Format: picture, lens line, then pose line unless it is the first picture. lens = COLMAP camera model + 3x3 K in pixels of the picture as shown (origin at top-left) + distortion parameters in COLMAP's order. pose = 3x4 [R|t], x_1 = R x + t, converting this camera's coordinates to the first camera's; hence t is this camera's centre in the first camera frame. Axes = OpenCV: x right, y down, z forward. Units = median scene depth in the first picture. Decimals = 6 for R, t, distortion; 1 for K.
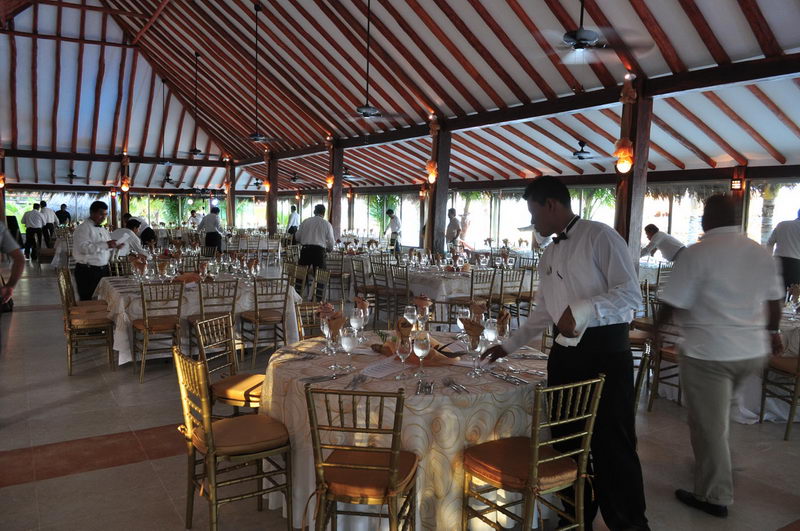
lens RADIAL K [[608.6, 0, 398.9], [0, 608.6, 264.0], [0, 0, 1]] dist [-0.023056, 0.001202]
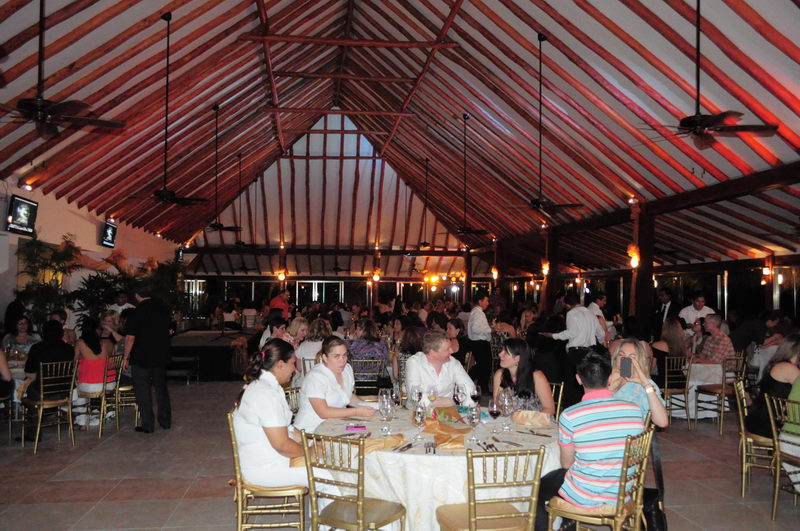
lens RADIAL K [[608.6, 0, 394.6], [0, 608.6, 264.6], [0, 0, 1]] dist [-0.023056, 0.001202]
pose [[0.907180, -0.033086, -0.419440, 0.083639], [-0.024879, 0.990941, -0.131976, 0.000533], [0.420007, 0.130162, 0.898138, -0.026313]]
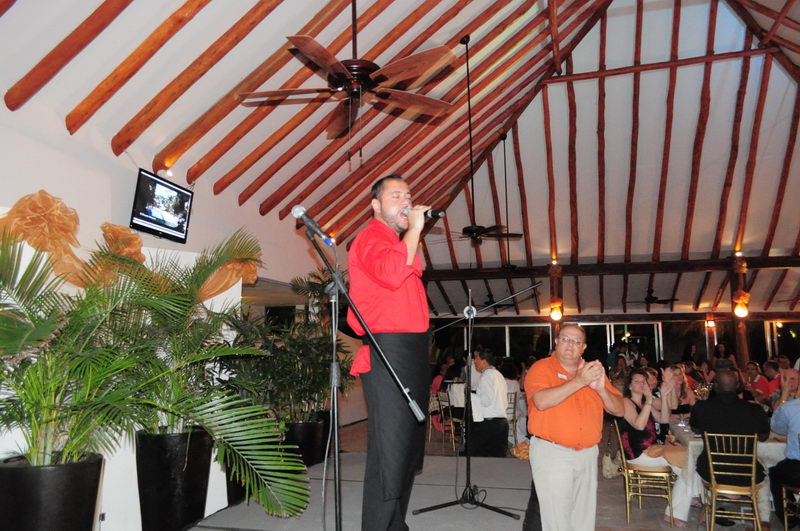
lens RADIAL K [[608.6, 0, 406.4], [0, 608.6, 270.1], [0, 0, 1]] dist [-0.023056, 0.001202]
pose [[0.676026, -0.111204, -0.728438, -0.328361], [-0.046245, 0.980196, -0.192556, -0.049778], [0.735425, 0.163860, 0.657495, 0.501835]]
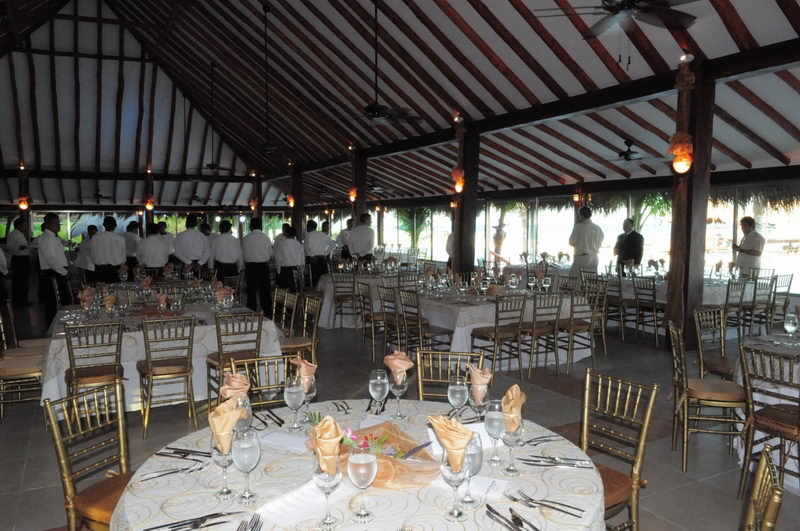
lens RADIAL K [[608.6, 0, 399.7], [0, 608.6, 267.3], [0, 0, 1]] dist [-0.023056, 0.001202]
pose [[0.997577, -0.017577, -0.067309, 0.019011], [0.016523, 0.999733, -0.016178, -0.006905], [0.067576, 0.015027, 0.997601, 0.073242]]
